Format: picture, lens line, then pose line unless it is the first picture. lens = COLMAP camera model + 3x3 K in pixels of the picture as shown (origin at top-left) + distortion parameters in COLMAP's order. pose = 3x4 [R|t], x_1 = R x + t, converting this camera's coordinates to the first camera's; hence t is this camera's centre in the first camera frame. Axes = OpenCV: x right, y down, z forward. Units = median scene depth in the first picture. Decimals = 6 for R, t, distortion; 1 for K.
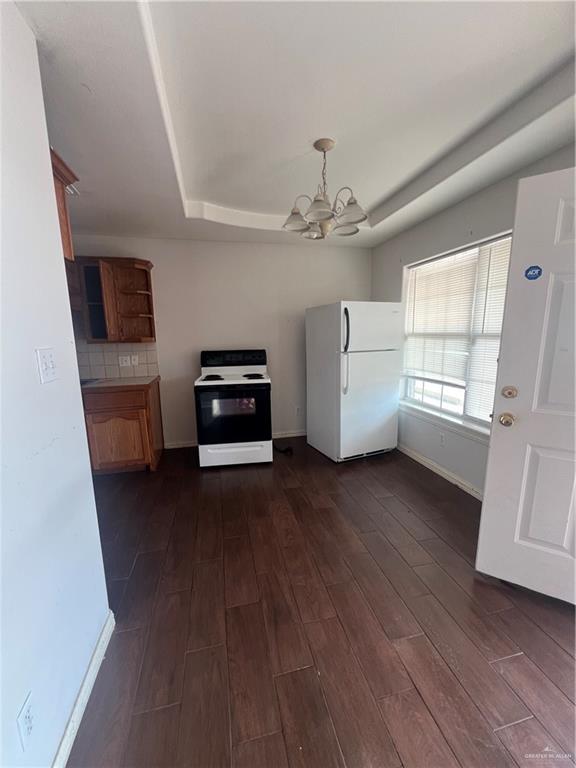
lens RADIAL K [[309.6, 0, 287.2], [0, 309.6, 386.4], [0, 0, 1]] dist [0.000740, 0.000032]
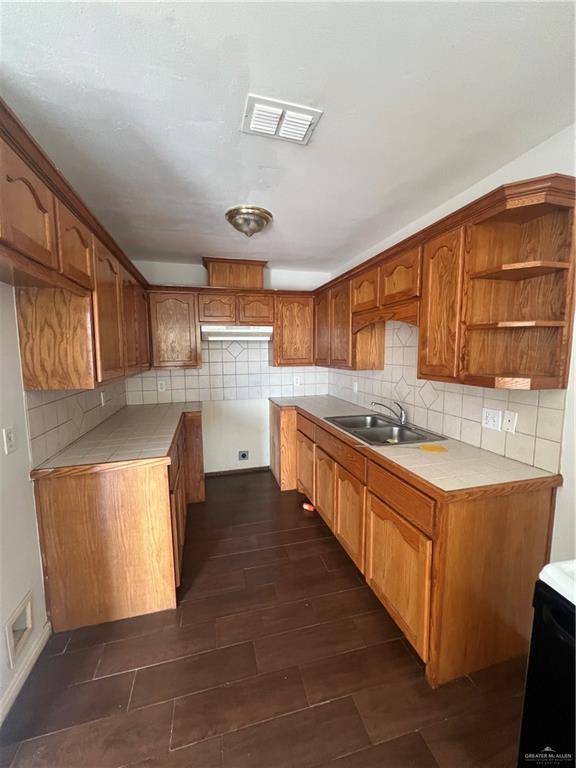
lens RADIAL K [[309.6, 0, 287.3], [0, 309.6, 384.0], [0, 0, 1]] dist [0.000740, 0.000032]
pose [[0.027541, 0.125169, -0.991753, -0.055680], [-0.161876, 0.979593, 0.119139, -0.143907], [0.986427, 0.157260, 0.047240, 0.659383]]
